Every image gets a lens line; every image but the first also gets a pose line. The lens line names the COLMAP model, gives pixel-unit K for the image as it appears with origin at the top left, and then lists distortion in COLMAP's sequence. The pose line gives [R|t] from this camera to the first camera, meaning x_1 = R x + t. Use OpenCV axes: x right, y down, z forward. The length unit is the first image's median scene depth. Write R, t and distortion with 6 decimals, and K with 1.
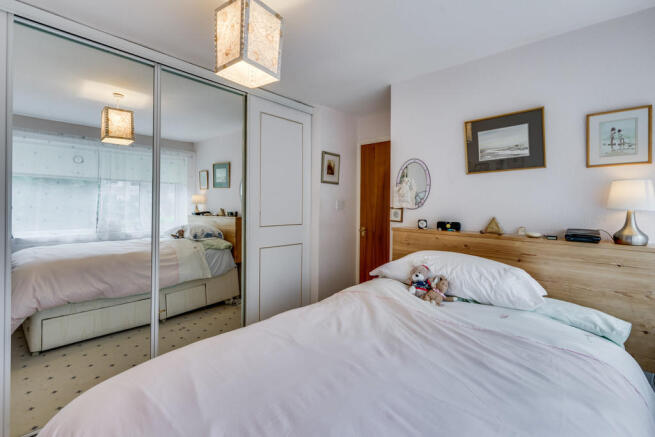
lens RADIAL K [[302.5, 0, 328.6], [0, 302.5, 207.4], [0, 0, 1]] dist [-0.002831, 0.000549]
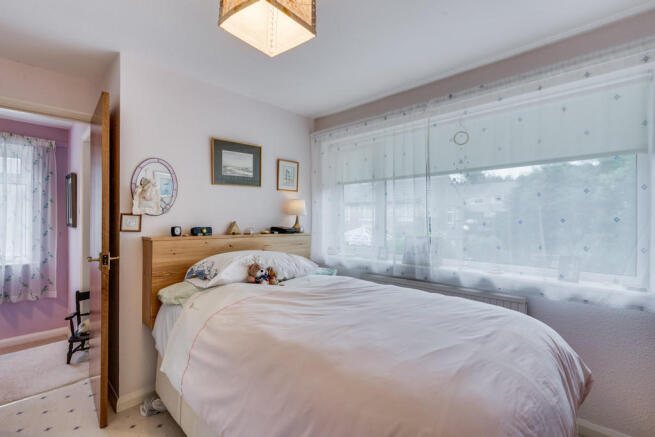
lens RADIAL K [[302.5, 0, 328.7], [0, 302.5, 218.2], [0, 0, 1]] dist [-0.002831, 0.000549]
pose [[0.001922, -0.017296, 0.999849, -0.766077], [-0.003015, 0.999846, 0.017302, -0.003508], [-0.999994, -0.003048, 0.001869, 0.638435]]
